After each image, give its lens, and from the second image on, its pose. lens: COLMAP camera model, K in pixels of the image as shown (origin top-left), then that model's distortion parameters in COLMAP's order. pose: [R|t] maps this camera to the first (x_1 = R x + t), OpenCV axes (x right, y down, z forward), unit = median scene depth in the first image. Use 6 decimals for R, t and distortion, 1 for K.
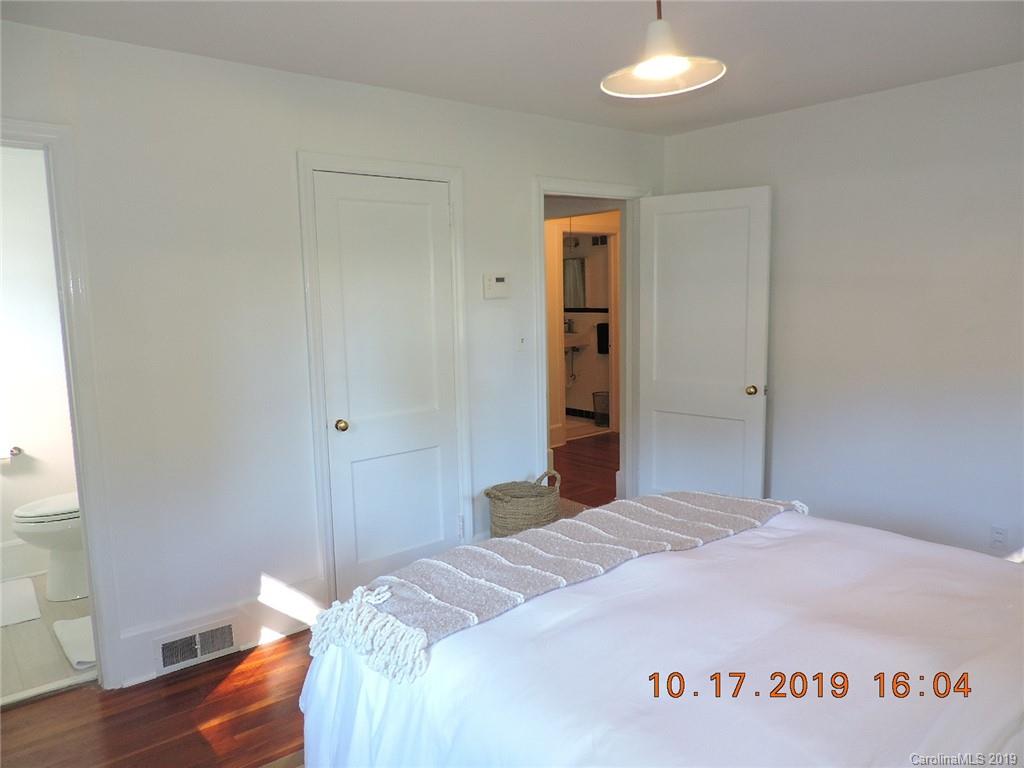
lens RADIAL K [[731.1, 0, 513.0], [0, 731.1, 384.7], [0, 0, 1]] dist [-0.002820, -0.000880]
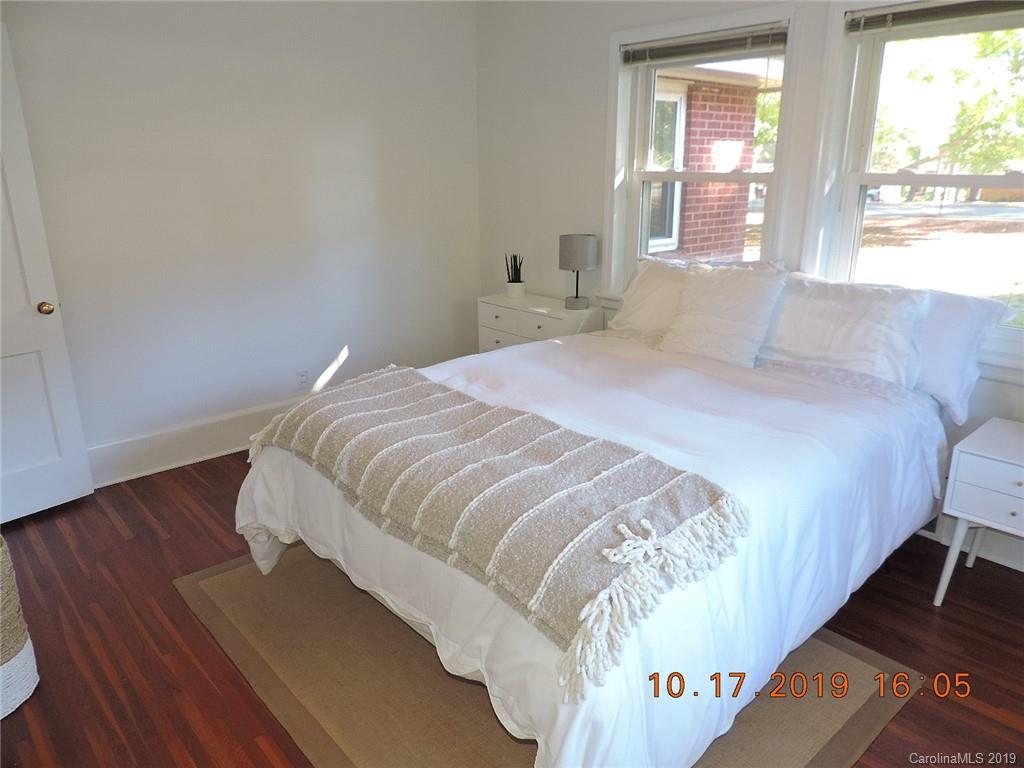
lens RADIAL K [[731.1, 0, 512.9], [0, 731.1, 383.4], [0, 0, 1]] dist [-0.002820, -0.000880]
pose [[-0.036496, -0.272566, 0.961445, -0.733388], [0.133804, 0.952090, 0.274993, -0.099266], [-0.990336, 0.138681, 0.001723, 0.867226]]
